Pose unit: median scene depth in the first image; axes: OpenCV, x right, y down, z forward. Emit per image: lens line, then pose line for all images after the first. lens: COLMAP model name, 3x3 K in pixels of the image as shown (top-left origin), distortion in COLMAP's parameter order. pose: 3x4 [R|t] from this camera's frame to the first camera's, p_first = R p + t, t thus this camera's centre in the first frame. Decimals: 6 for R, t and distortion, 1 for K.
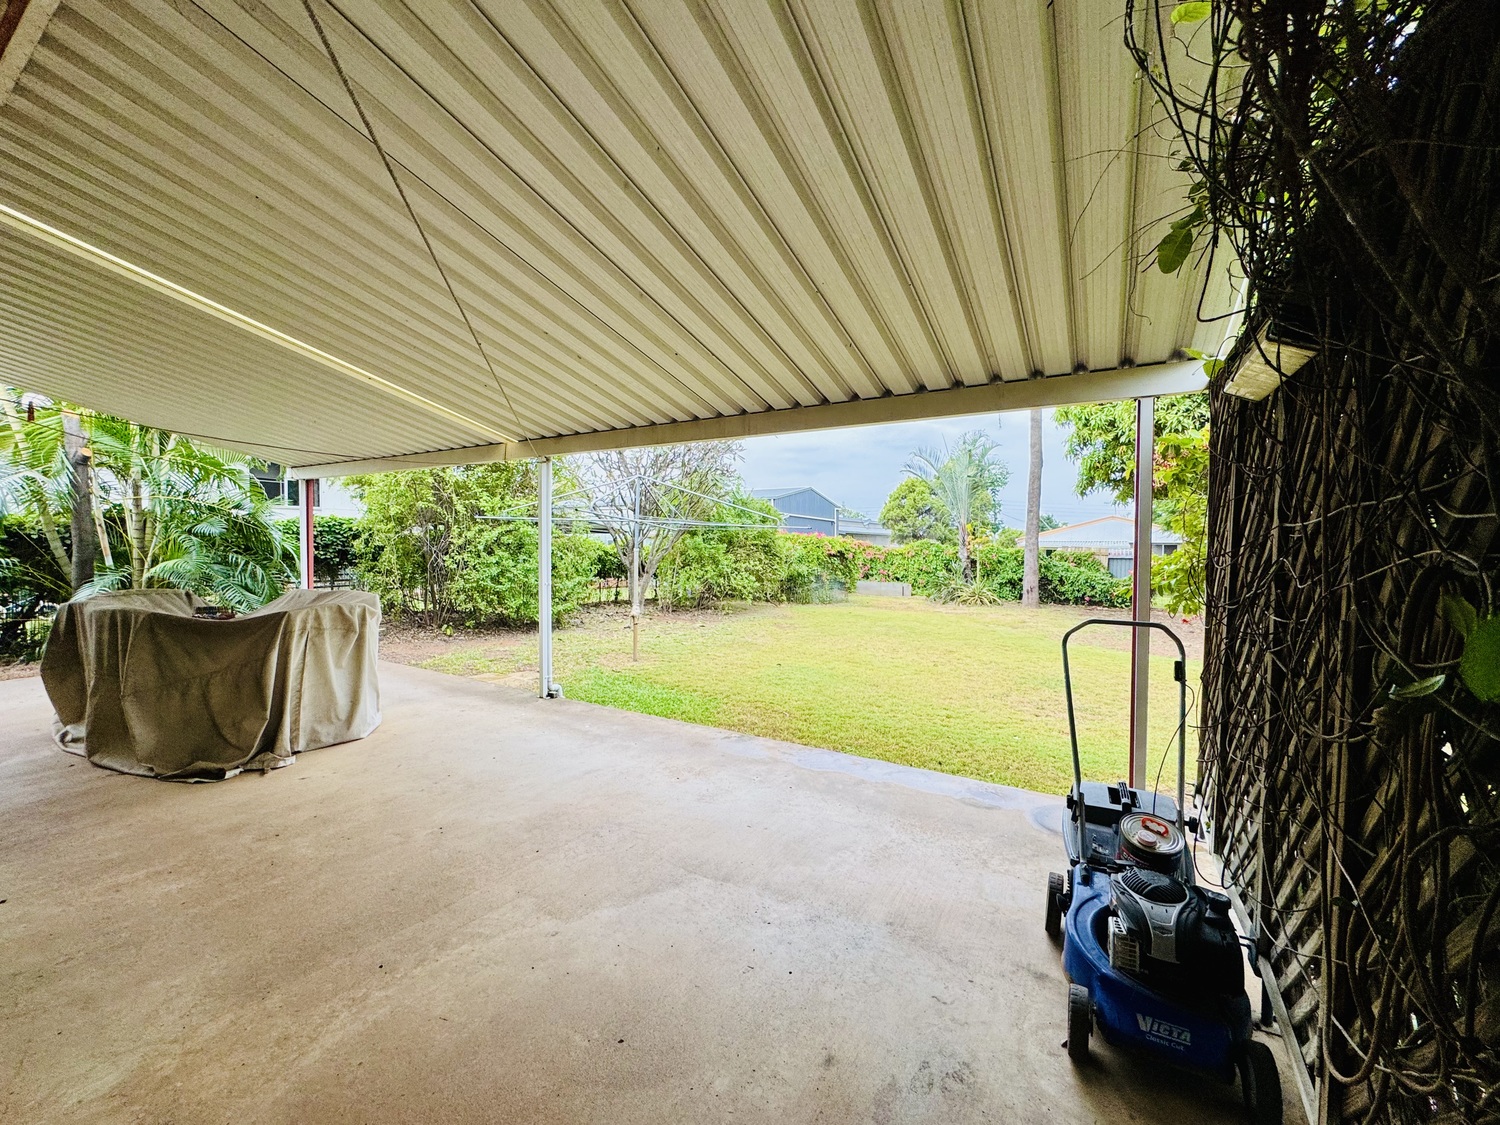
lens RADIAL K [[597.7, 0, 750.0], [0, 597.7, 562.5], [0, 0, 1]] dist [-0.000965, 0.000368]
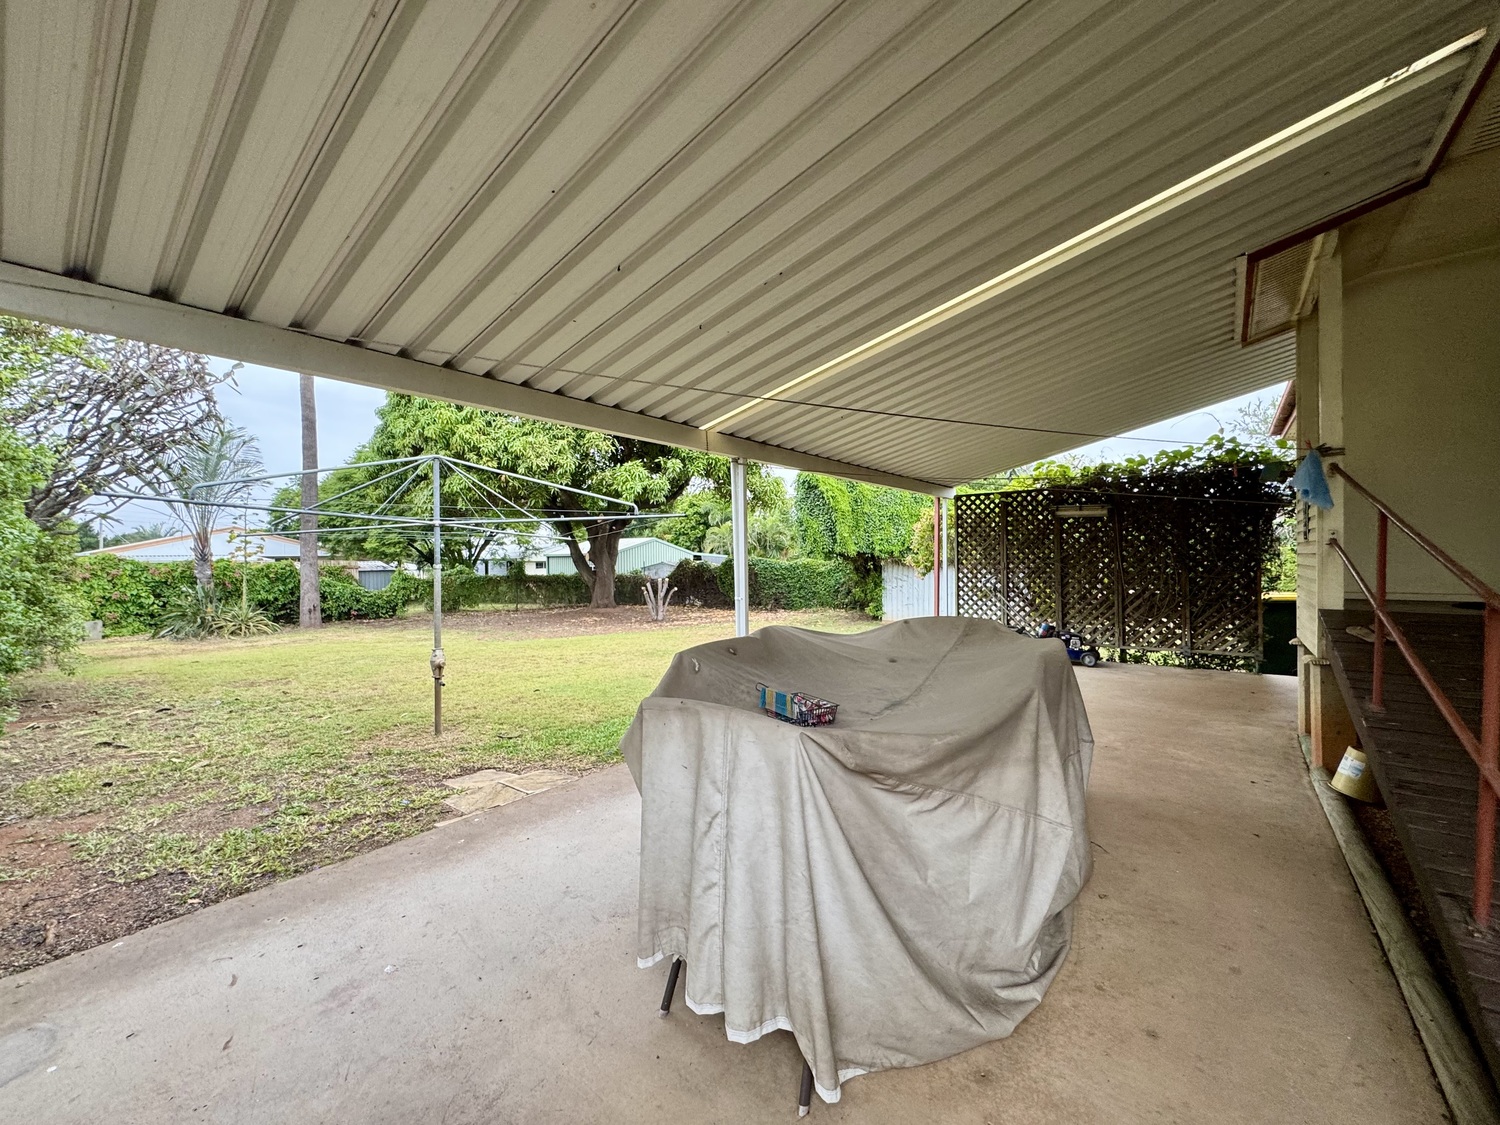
lens RADIAL K [[597.7, 0, 750.0], [0, 597.7, 562.5], [0, 0, 1]] dist [-0.000965, 0.000368]
pose [[0.127188, -0.018599, 0.991704, -0.357077], [0.041553, 0.999046, 0.013408, -0.009103], [-0.991008, 0.039503, 0.127839, 0.252286]]
